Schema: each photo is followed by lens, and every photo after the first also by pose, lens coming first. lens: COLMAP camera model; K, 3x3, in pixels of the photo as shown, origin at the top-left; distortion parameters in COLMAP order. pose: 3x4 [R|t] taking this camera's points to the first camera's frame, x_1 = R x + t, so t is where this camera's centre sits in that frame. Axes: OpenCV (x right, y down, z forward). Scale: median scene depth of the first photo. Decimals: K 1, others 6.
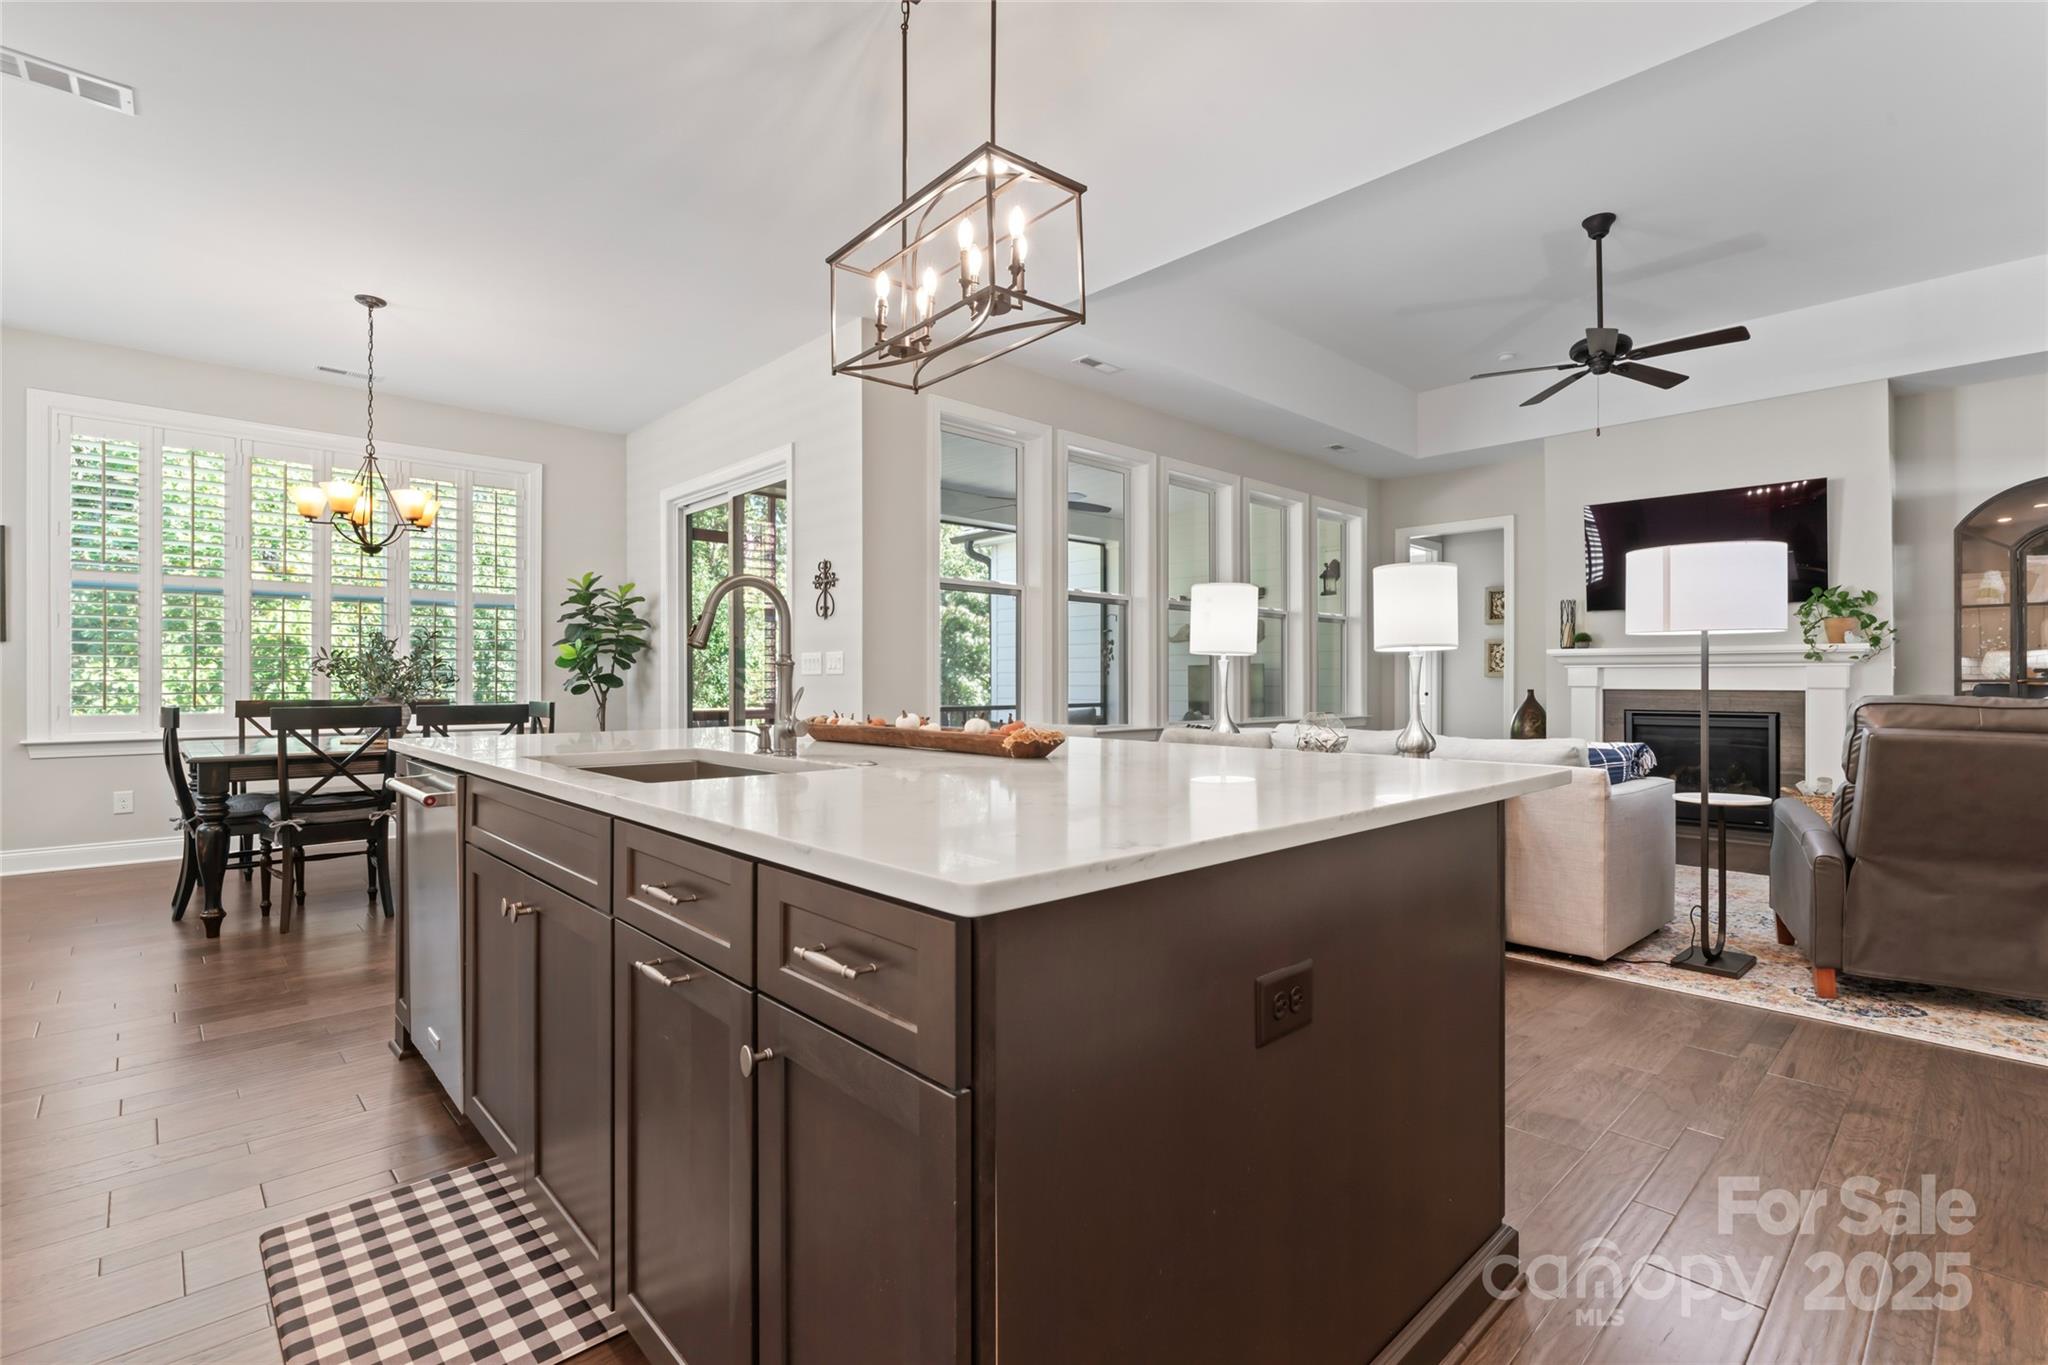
lens RADIAL K [[937.7, 0, 1026.6], [0, 937.7, 678.2], [0, 0, 1]] dist [-0.001464, -0.000971]
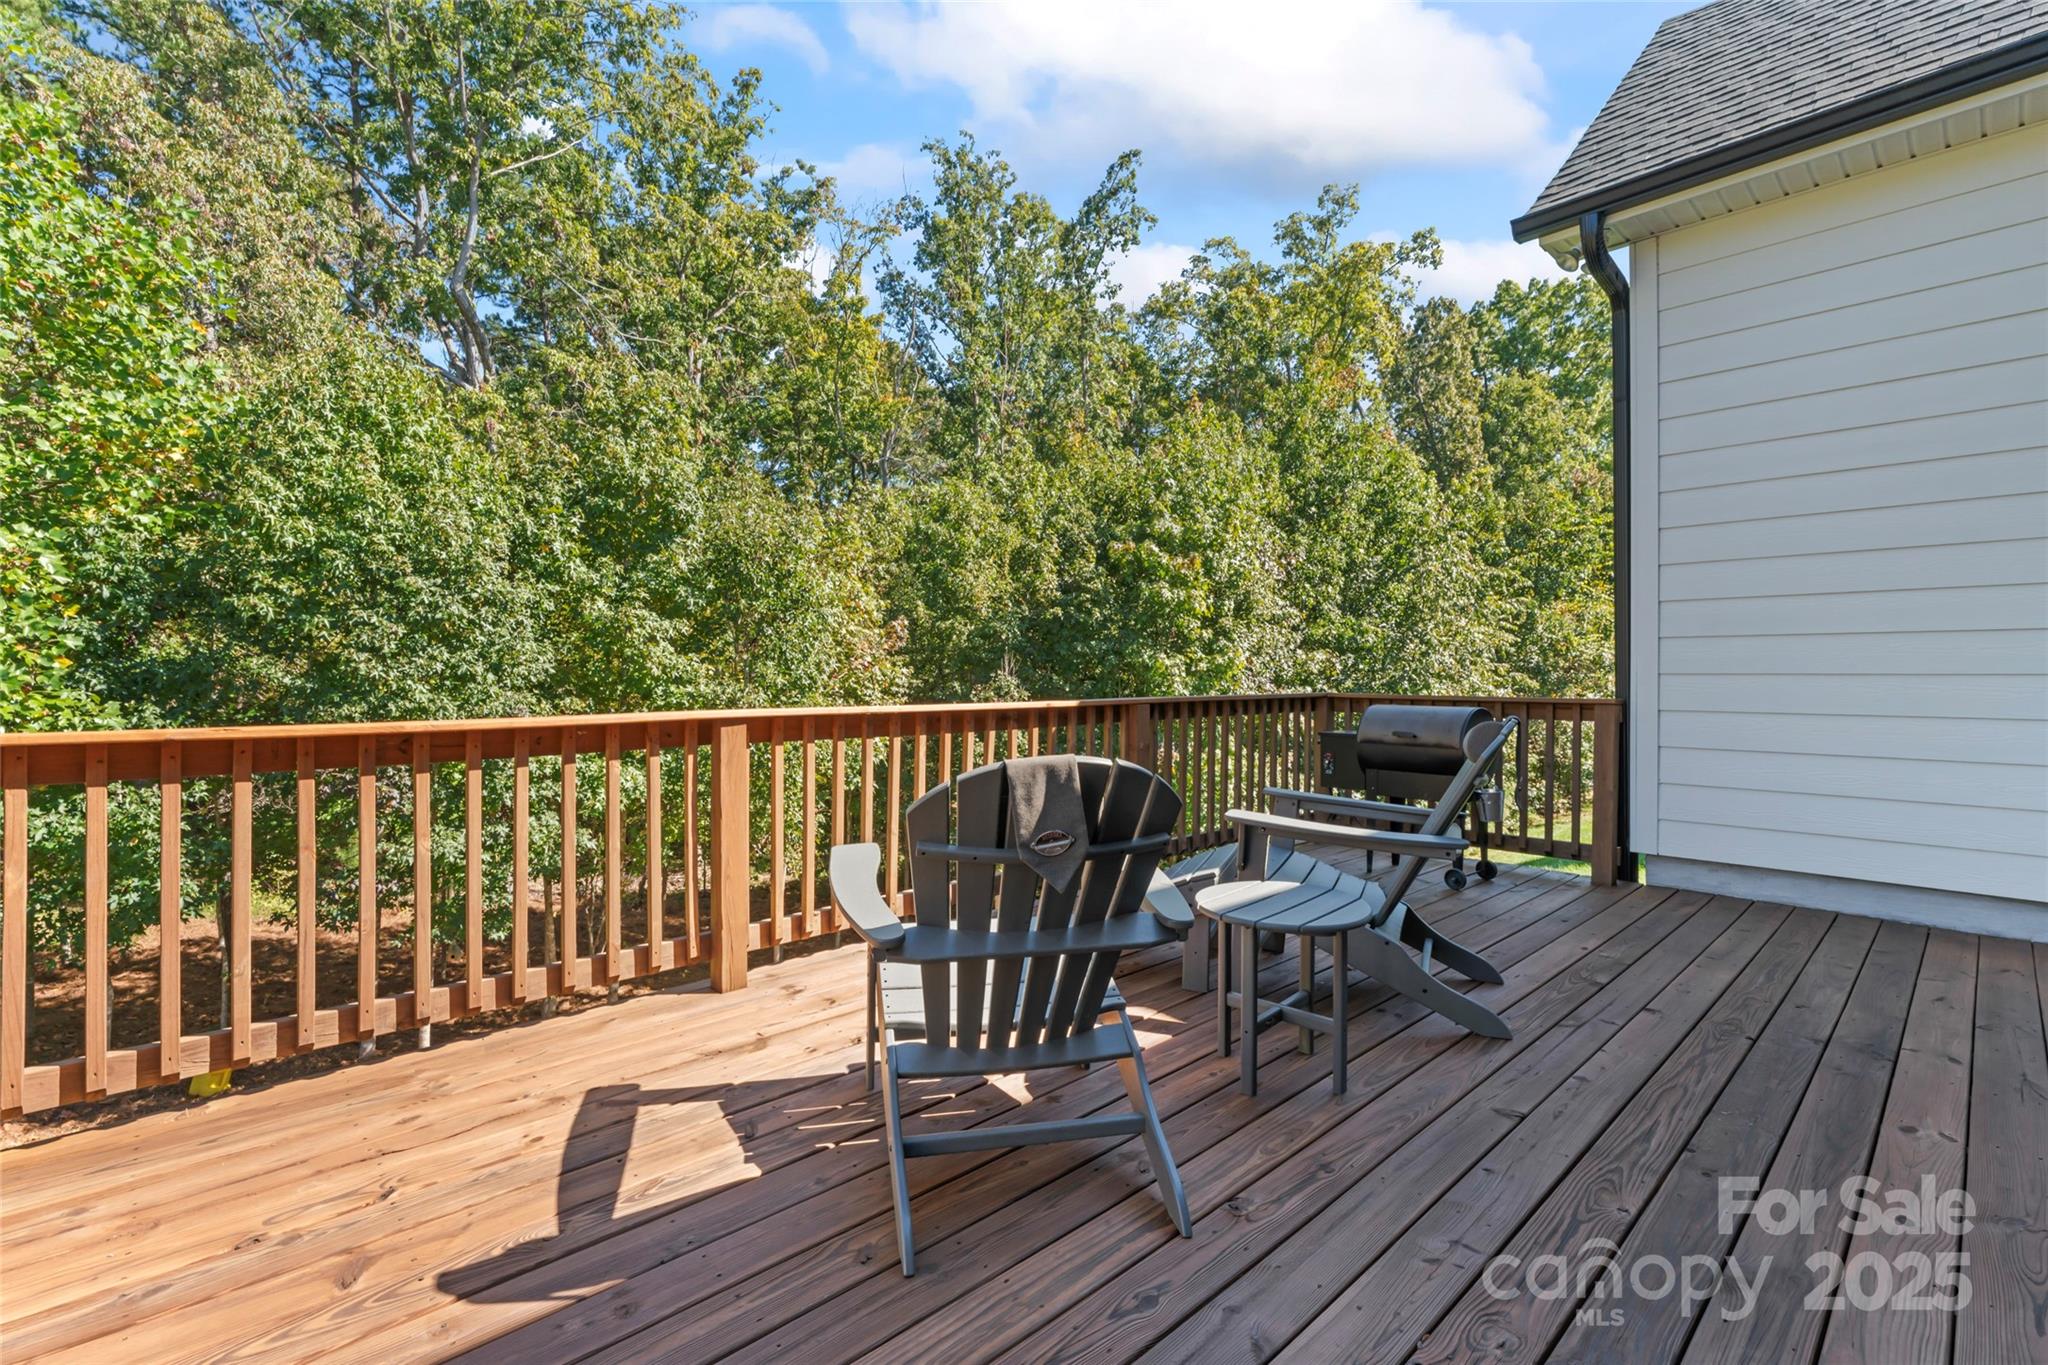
lens RADIAL K [[906.0, 0, 1026.5], [0, 906.0, 665.1], [0, 0, 1]] dist [0.014593, -0.007291]
pose [[0.999982, 0.000390, -0.006021, -0.563623], [-0.000408, 0.999995, -0.002992, 0.038420], [0.006020, 0.002994, 0.999977, 1.412916]]
